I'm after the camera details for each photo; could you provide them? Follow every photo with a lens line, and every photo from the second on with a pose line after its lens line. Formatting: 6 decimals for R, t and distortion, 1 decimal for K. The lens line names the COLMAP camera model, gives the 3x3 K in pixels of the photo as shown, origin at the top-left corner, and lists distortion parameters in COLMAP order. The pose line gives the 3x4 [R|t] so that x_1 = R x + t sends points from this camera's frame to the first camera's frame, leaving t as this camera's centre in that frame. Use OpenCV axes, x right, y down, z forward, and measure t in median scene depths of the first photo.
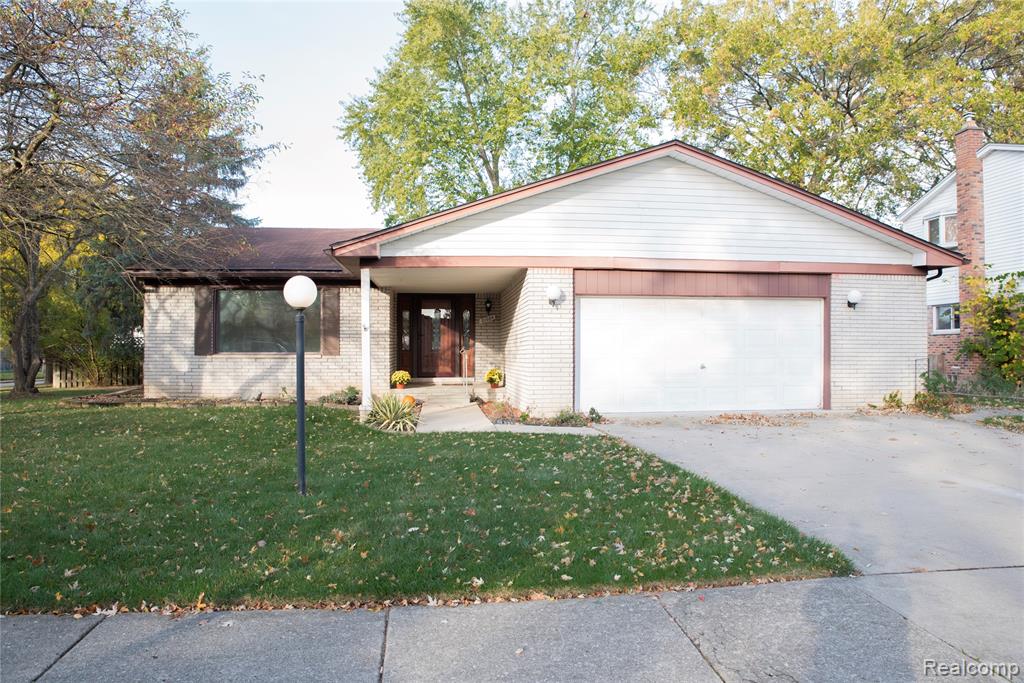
lens RADIAL K [[745.5, 0, 512.0], [0, 745.5, 341.5], [0, 0, 1]] dist [-0.112979, 0.050566]
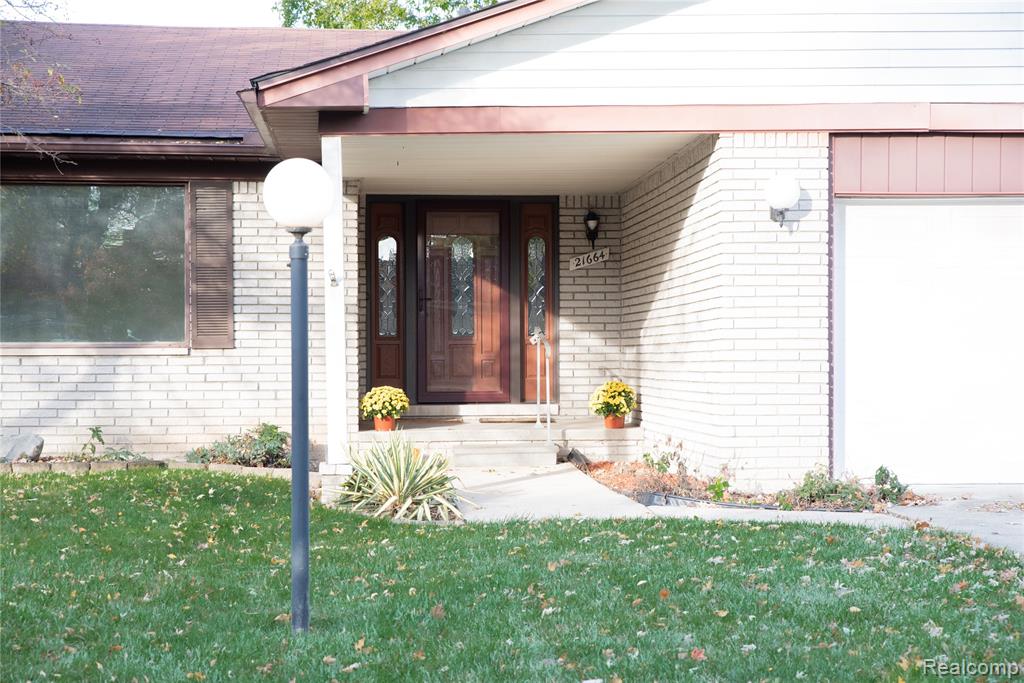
lens RADIAL K [[2083.5, 0, 512.0], [0, 2083.5, 341.5], [0, 0, 1]] dist [0.261110, 0.278788]
pose [[0.999843, -0.002406, -0.017545, -0.073604], [0.002501, 0.999982, 0.005436, 0.010817], [0.017532, -0.005479, 0.999831, -0.170184]]
